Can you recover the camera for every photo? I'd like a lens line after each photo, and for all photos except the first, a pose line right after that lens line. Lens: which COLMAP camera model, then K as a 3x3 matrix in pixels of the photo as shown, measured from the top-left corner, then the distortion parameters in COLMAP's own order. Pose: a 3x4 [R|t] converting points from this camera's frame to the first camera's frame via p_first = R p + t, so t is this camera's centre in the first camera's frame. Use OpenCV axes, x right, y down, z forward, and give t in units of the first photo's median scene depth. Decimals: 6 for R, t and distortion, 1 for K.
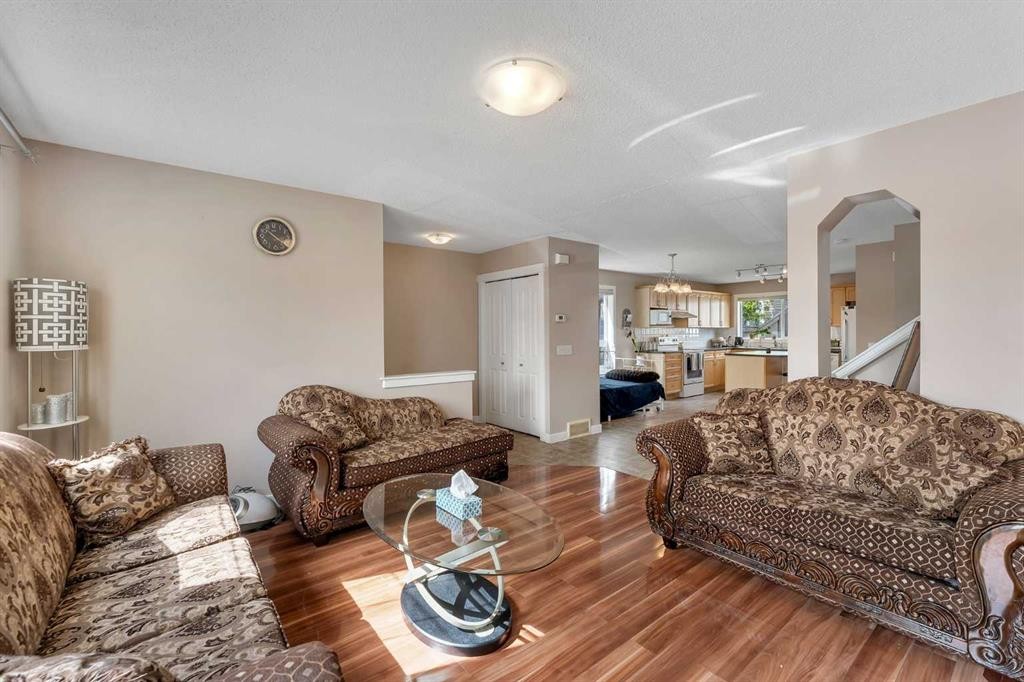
lens RADIAL K [[431.4, 0, 502.4], [0, 431.4, 330.8], [0, 0, 1]] dist [0.000207, 0.000027]
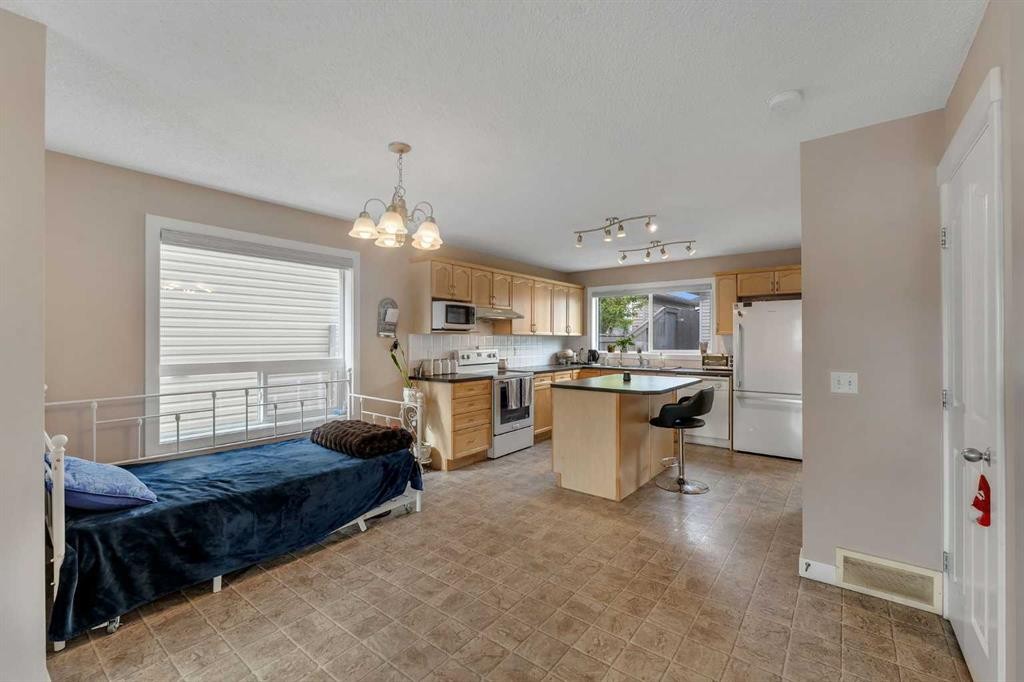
lens RADIAL K [[433.3, 0, 500.1], [0, 433.3, 338.3], [0, 0, 1]] dist [-0.000413, 0.000022]
pose [[0.971647, 0.006419, 0.236348, 0.278263], [-0.006167, 0.999979, -0.001806, -0.001820], [-0.236355, 0.000297, 0.971667, 0.423380]]
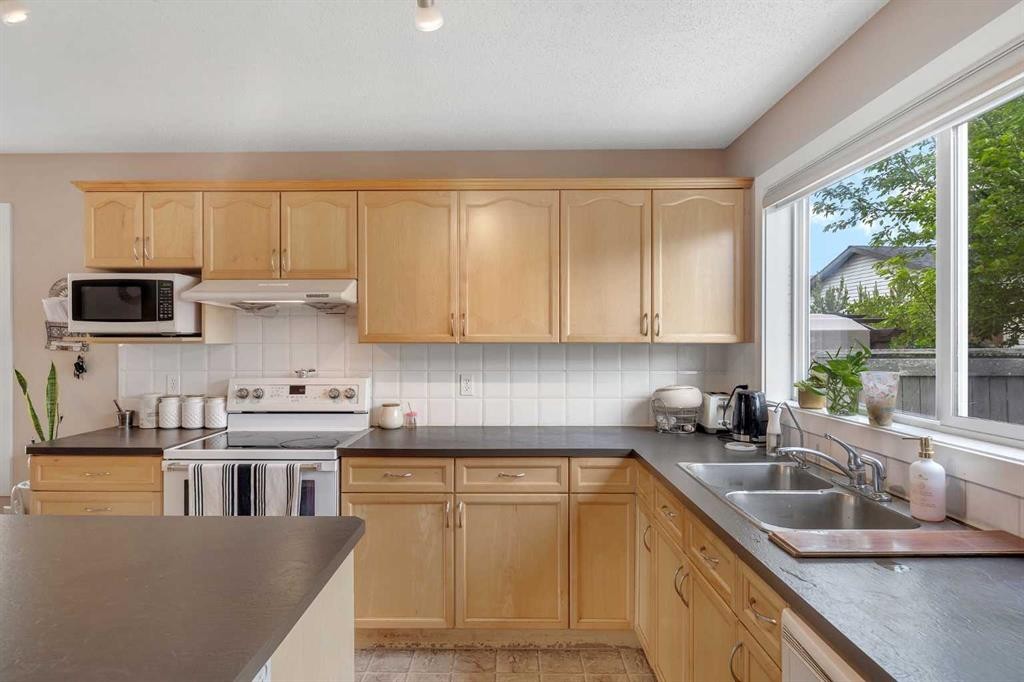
lens RADIAL K [[563.6, 0, 512.0], [0, 563.6, 341.0], [0, 0, 1]] dist [-0.013140, 0.000837]
pose [[0.787438, 0.004529, -0.616377, 0.704863], [-0.002025, 0.999987, 0.004760, -0.011118], [0.616390, -0.002500, 0.787437, 0.836386]]
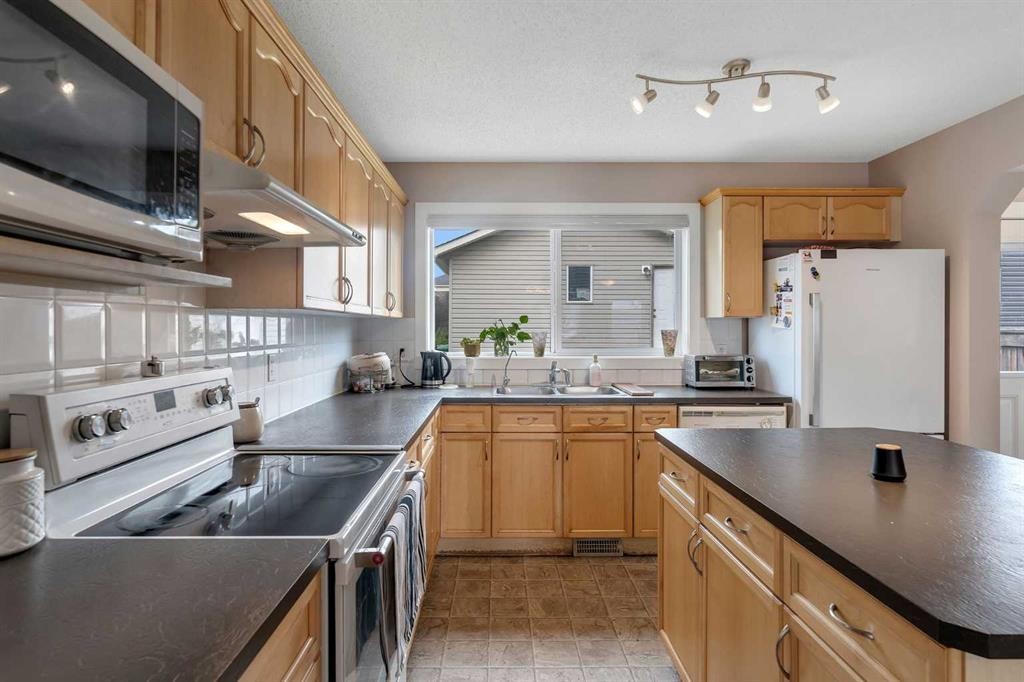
lens RADIAL K [[551.7, 0, 502.4], [0, 551.7, 327.2], [0, 0, 1]] dist [-0.003118, -0.000459]
pose [[0.606043, 0.004656, 0.795418, 0.326253], [-0.004010, 0.999988, -0.002797, -0.000966], [-0.795422, -0.001495, 0.606054, 0.849066]]
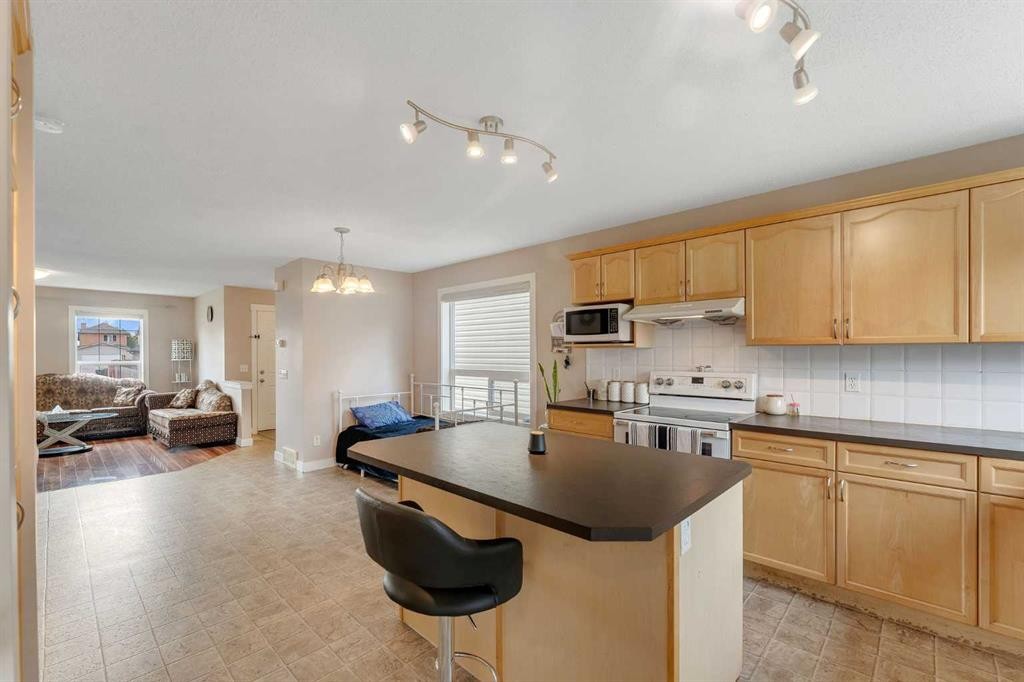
lens RADIAL K [[440.9, 0, 502.4], [0, 440.9, 355.7], [0, 0, 1]] dist [-0.000216, -0.000302]
pose [[0.136494, 0.012283, -0.990565, 0.737622], [0.006664, 0.999889, 0.013317, -0.006561], [0.990619, -0.008418, 0.136397, 0.811272]]
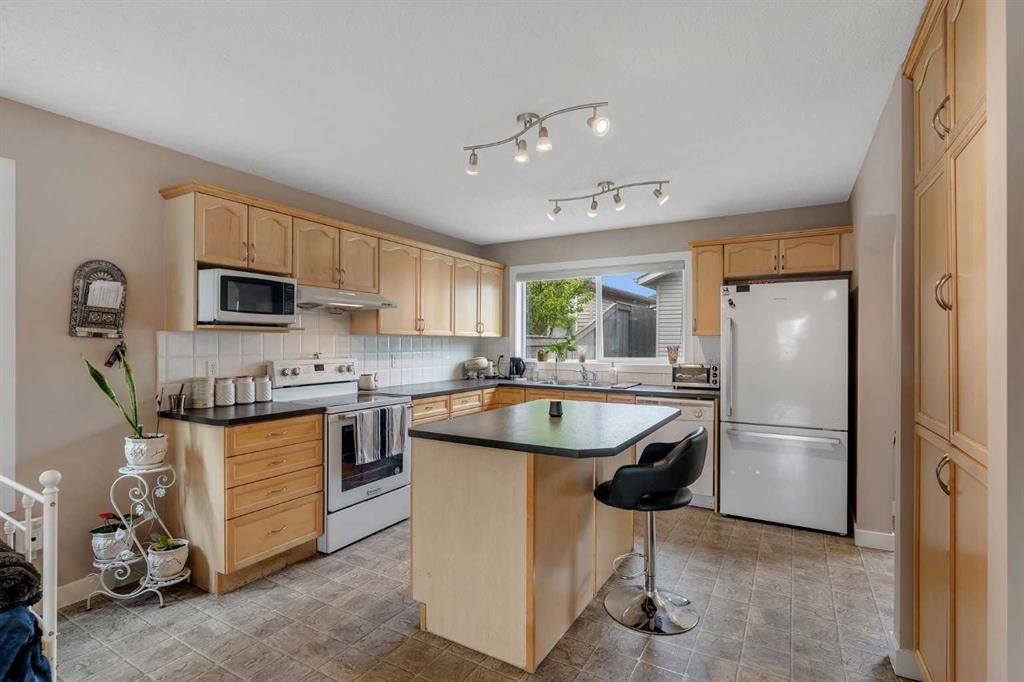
lens RADIAL K [[495.2, 0, 500.5], [0, 495.2, 343.3], [0, 0, 1]] dist [-0.000616, -0.000246]
pose [[0.930701, 0.006657, 0.365719, 0.383833], [-0.007655, 0.999970, 0.001279, -0.001767], [-0.365700, -0.003990, 0.930724, 0.583204]]
